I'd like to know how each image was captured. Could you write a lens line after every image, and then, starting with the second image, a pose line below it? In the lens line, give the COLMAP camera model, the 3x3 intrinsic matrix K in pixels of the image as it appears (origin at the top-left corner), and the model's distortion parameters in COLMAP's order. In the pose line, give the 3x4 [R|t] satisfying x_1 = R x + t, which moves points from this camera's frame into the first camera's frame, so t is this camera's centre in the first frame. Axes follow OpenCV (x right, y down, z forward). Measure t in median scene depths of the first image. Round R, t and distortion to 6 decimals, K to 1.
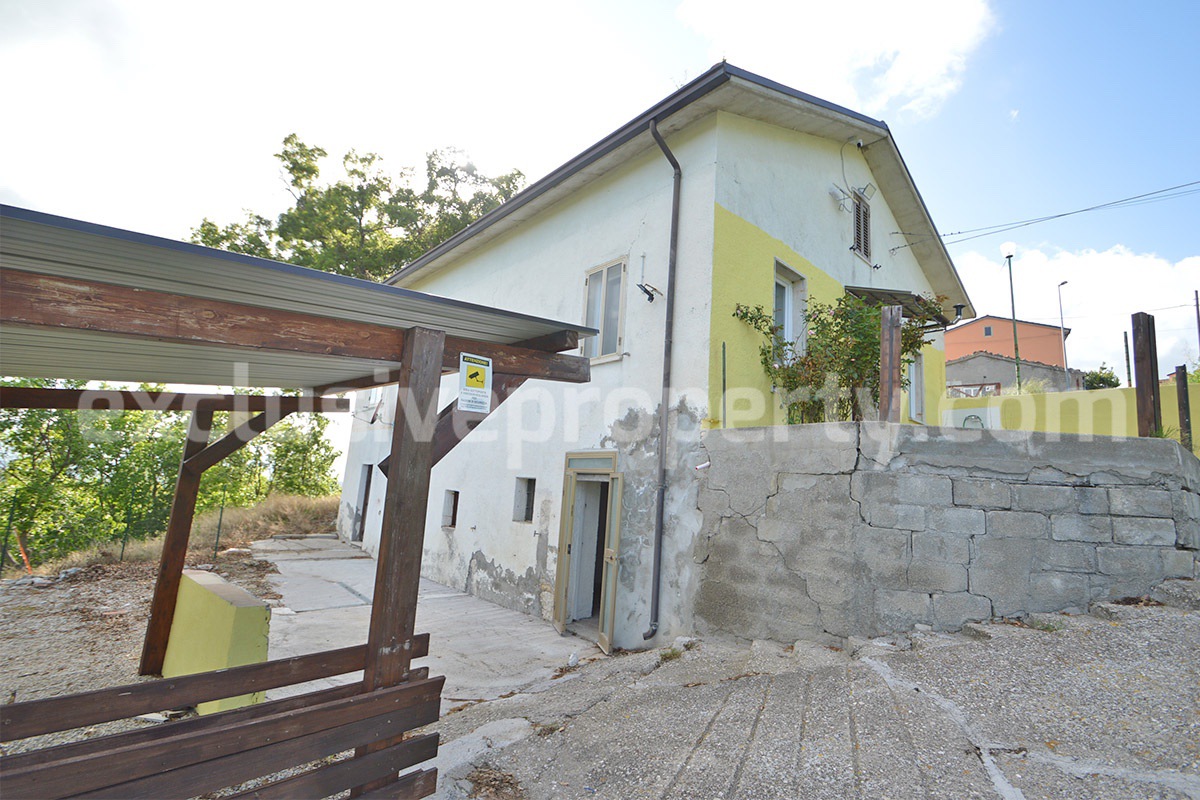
lens RADIAL K [[540.0, 0, 598.0], [0, 540.0, 403.9], [0, 0, 1]] dist [0.016404, -0.016633]
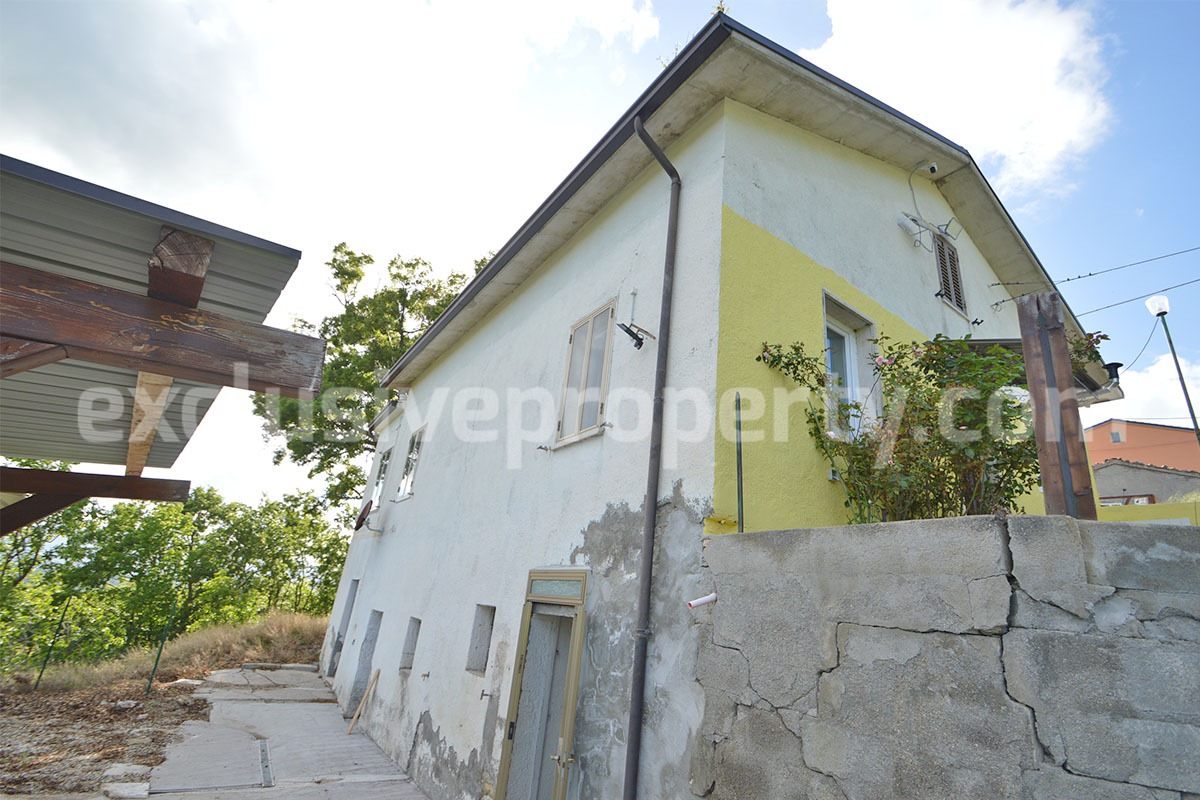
lens RADIAL K [[540.0, 0, 598.0], [0, 540.0, 403.9], [0, 0, 1]] dist [0.016404, -0.016633]
pose [[0.991098, -0.009759, -0.132780, 0.143979], [-0.018835, 0.977001, -0.212401, 0.032026], [0.131799, 0.213011, 0.968120, 0.348057]]
